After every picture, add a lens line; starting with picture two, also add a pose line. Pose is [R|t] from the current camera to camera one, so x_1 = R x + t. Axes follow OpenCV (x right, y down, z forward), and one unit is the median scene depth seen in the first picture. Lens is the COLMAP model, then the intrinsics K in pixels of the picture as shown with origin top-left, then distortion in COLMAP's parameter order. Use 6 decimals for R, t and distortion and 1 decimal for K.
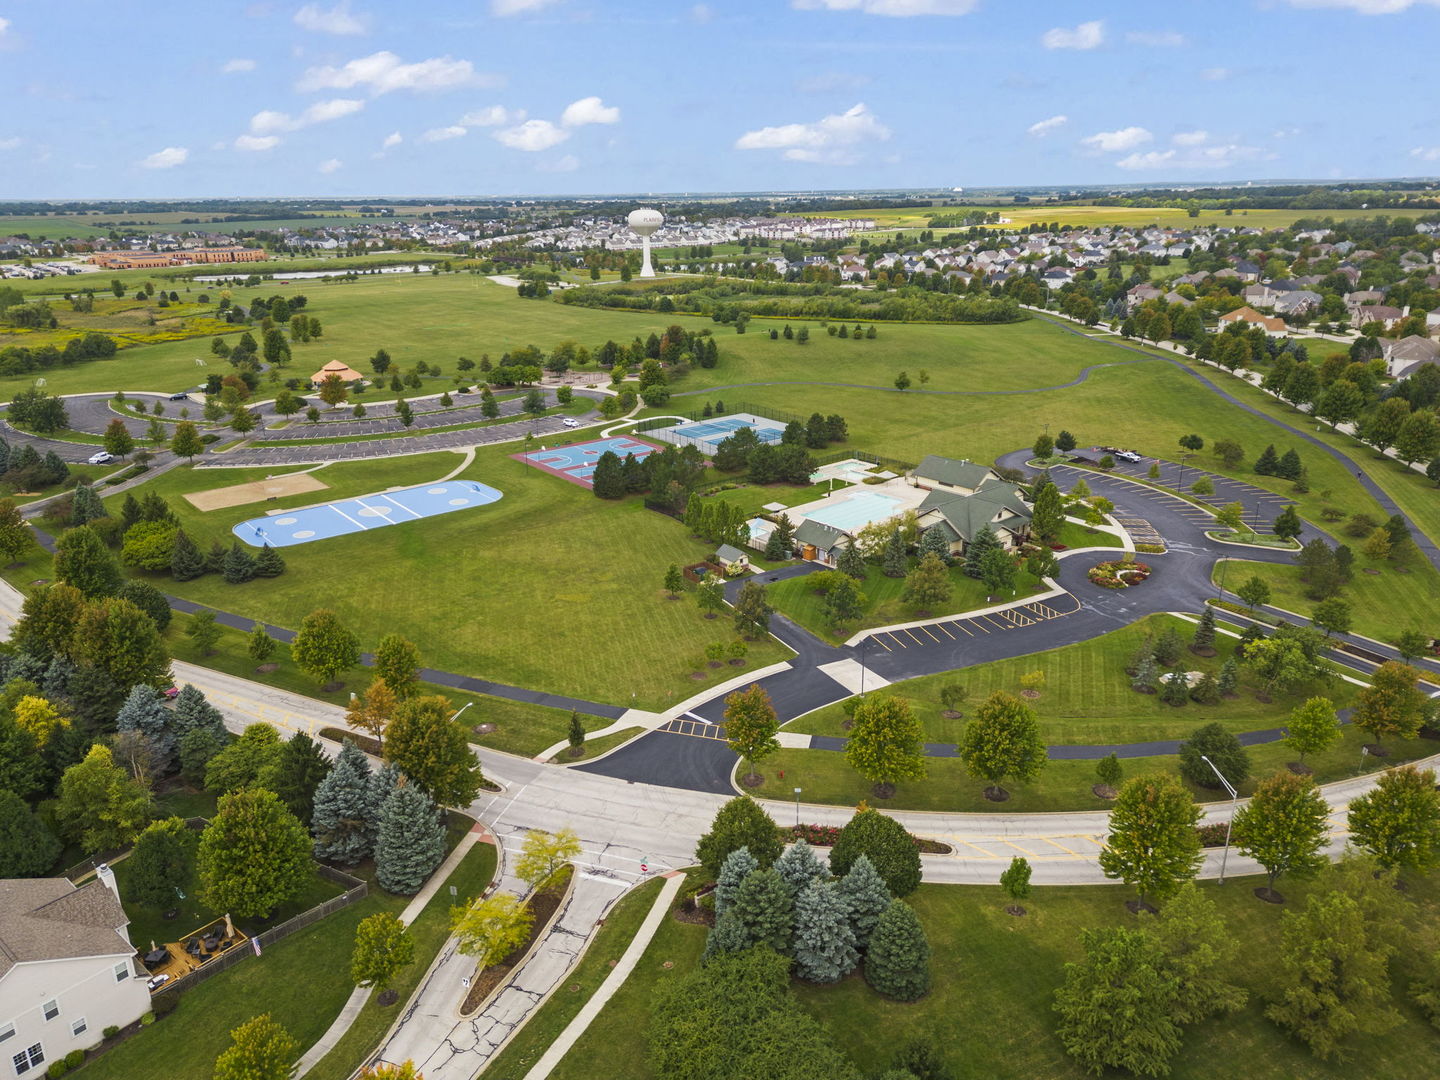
lens RADIAL K [[1004.0, 0, 720.0], [0, 1004.0, 540.0], [0, 0, 1]] dist [0.073821, -0.069666]
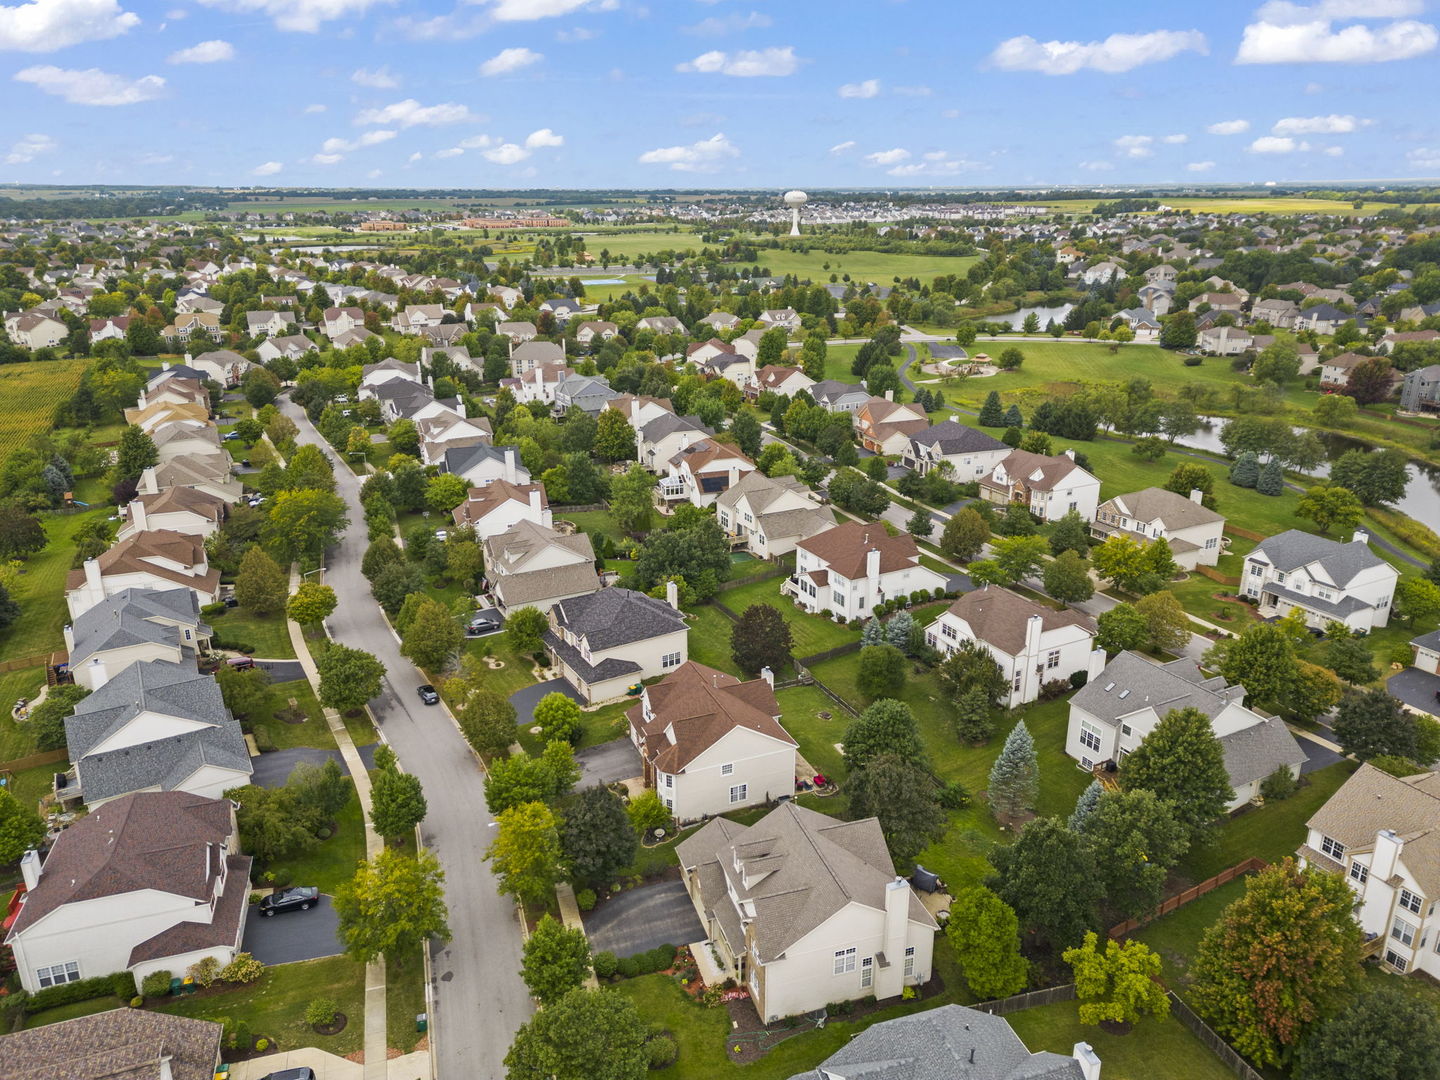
lens RADIAL K [[999.0, 0, 720.0], [0, 999.0, 540.0], [0, 0, 1]] dist [0.113317, -0.148062]
pose [[0.963638, 0.097380, -0.248835, 0.137450], [-0.095712, 0.995231, 0.018823, 0.101046], [0.249481, 0.005678, 0.968363, -0.283211]]
